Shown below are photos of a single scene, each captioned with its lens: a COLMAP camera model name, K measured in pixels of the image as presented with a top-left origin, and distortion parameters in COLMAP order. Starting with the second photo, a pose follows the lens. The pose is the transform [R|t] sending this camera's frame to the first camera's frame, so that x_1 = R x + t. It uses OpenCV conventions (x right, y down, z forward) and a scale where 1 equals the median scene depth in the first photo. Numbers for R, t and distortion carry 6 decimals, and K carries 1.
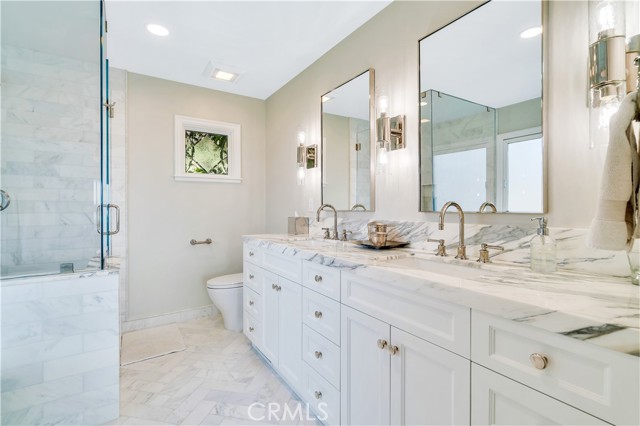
lens RADIAL K [[346.1, 0, 320.0], [0, 346.1, 213.0], [0, 0, 1]] dist [-0.001550, -0.000079]
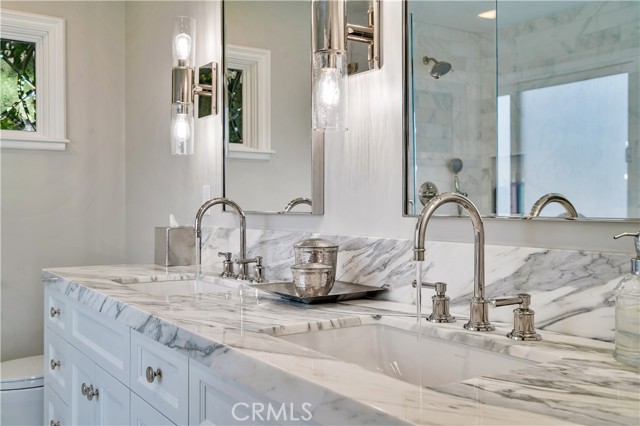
lens RADIAL K [[736.3, 0, 320.0], [0, 736.3, 213.0], [0, 0, 1]] dist [0.015026, 0.011532]
pose [[0.999990, 0.000977, 0.004324, 0.168080], [-0.000959, 0.999991, -0.004173, -0.003534], [-0.004328, 0.004168, 0.999982, 0.085441]]
